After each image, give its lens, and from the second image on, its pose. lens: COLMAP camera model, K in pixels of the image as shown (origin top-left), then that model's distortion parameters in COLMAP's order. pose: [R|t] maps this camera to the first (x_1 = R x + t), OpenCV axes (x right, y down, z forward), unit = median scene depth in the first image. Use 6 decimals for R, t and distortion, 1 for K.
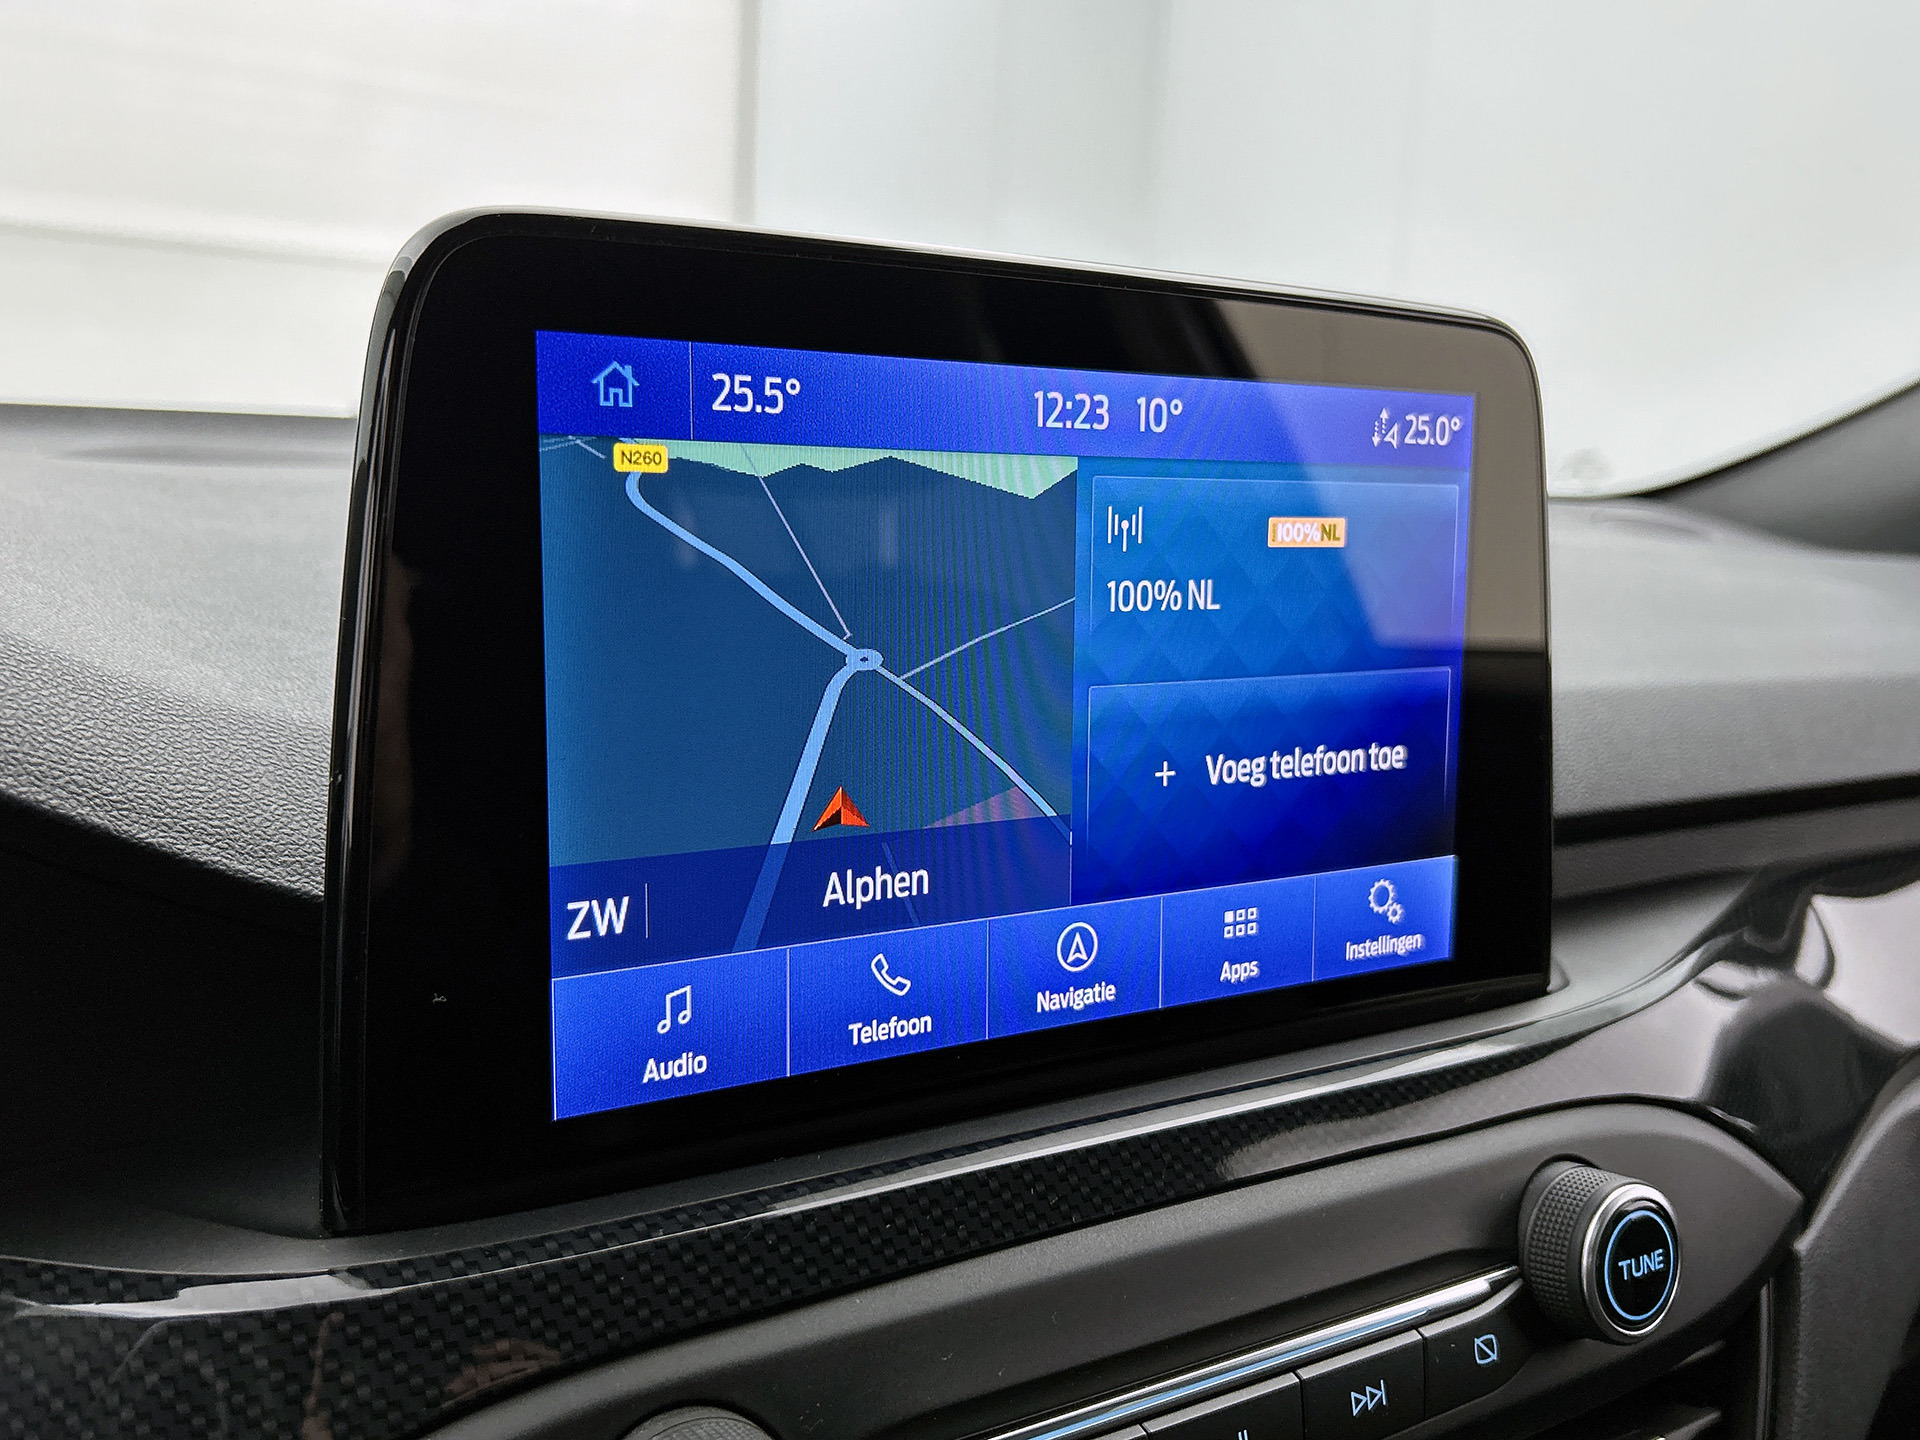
lens RADIAL K [[1666.7, 0, 960.0], [0, 1666.7, 720.0], [0, 0, 1]] dist [0.134914, -0.082926]
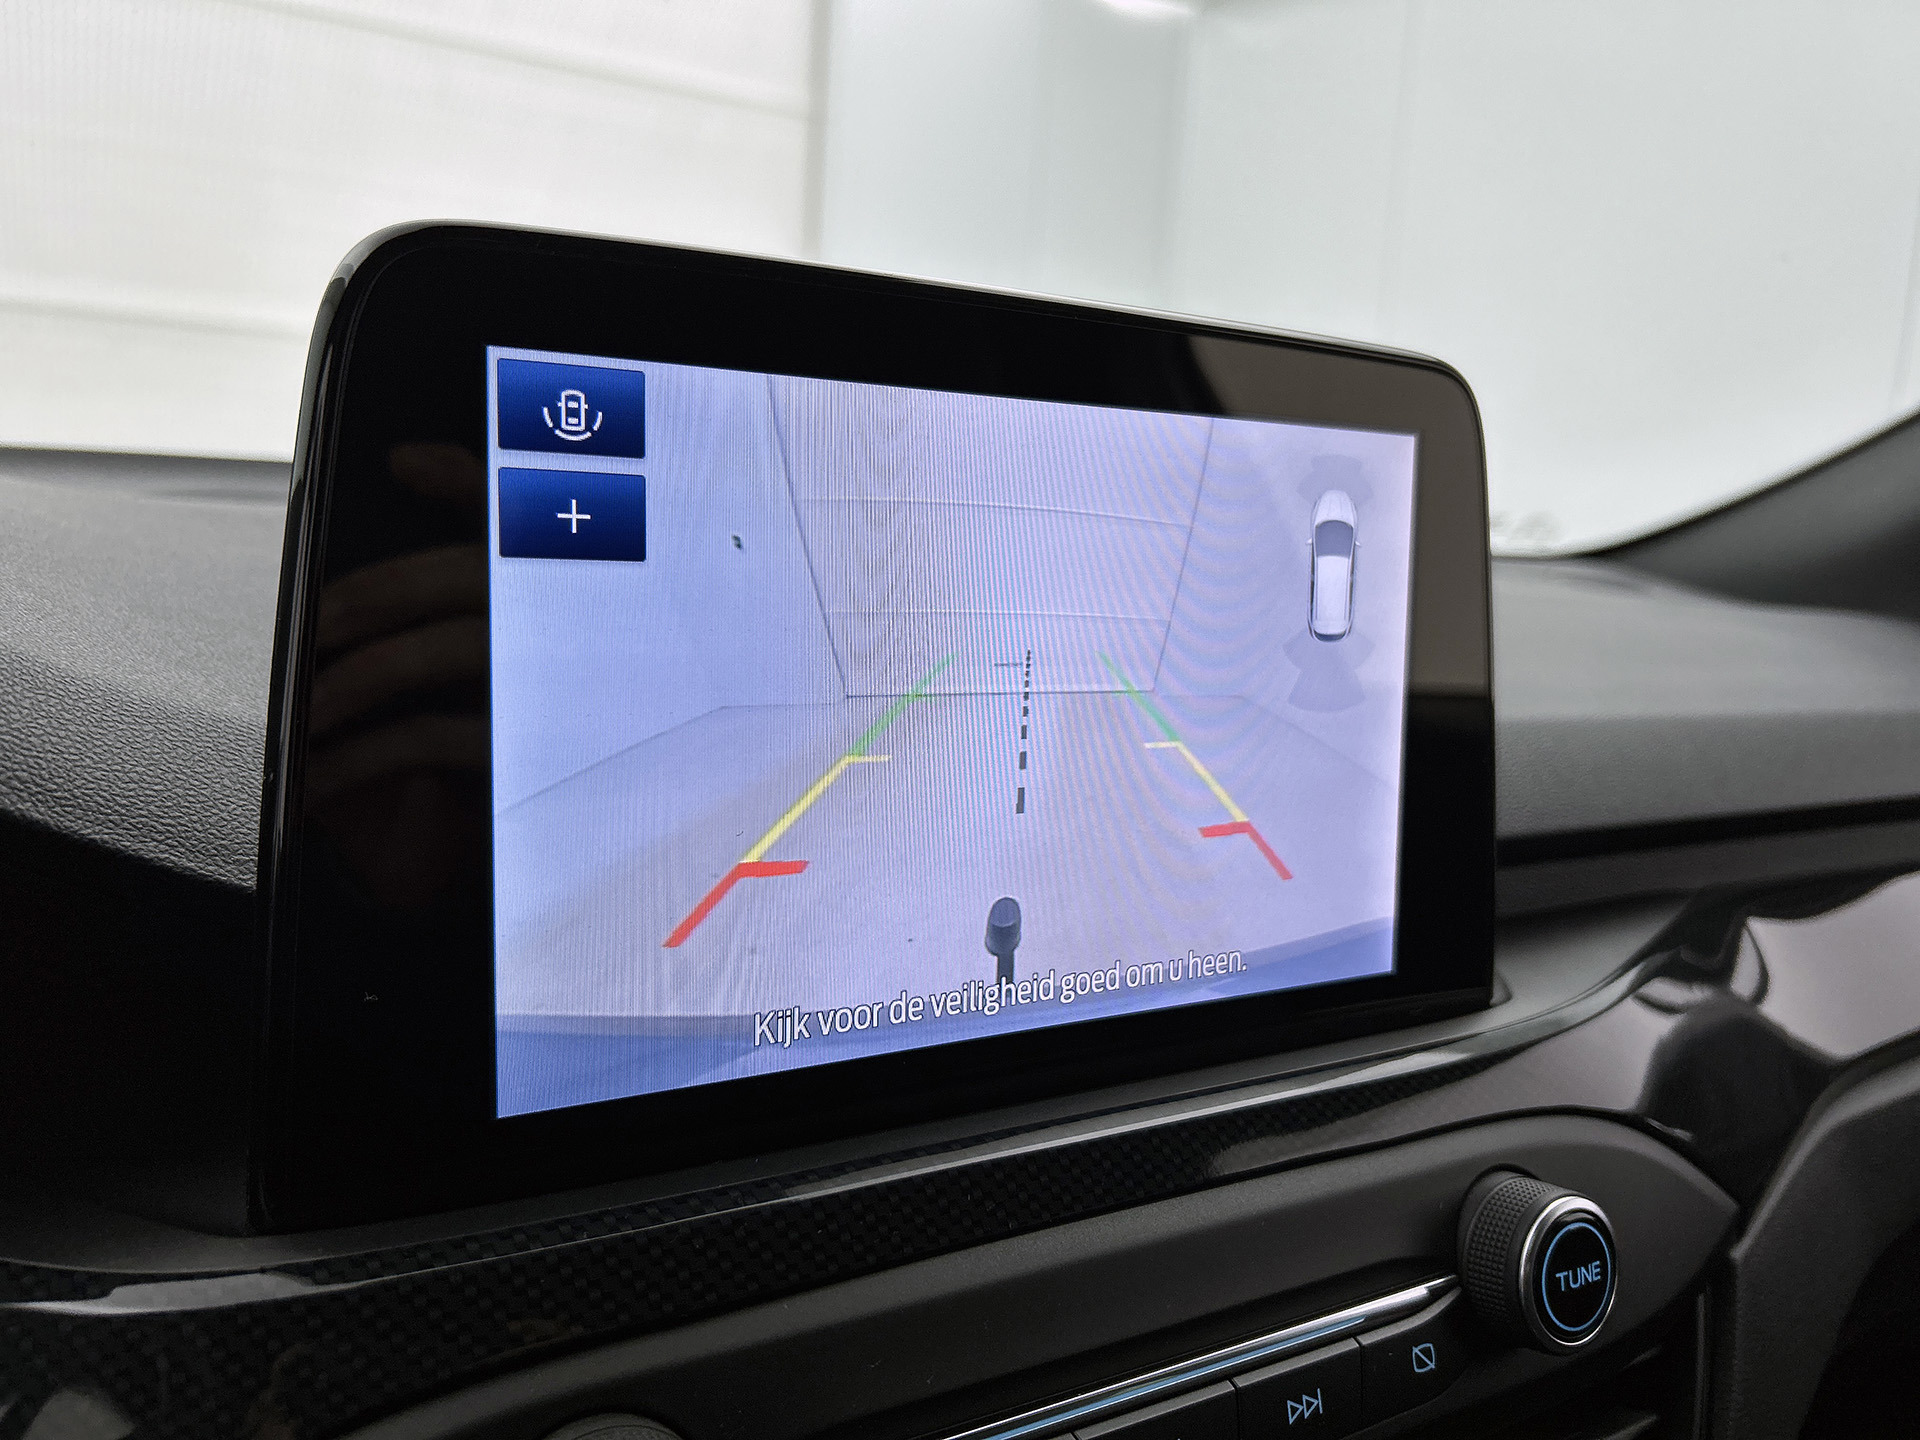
lens RADIAL K [[1454.9, 0, 960.0], [0, 1454.9, 720.0], [0, 0, 1]] dist [0.064053, 0.001770]
pose [[0.999616, 0.009139, -0.026177, 0.052140], [-0.009855, 0.999578, -0.027343, 0.016510], [0.025916, 0.027591, 0.999283, 0.104686]]
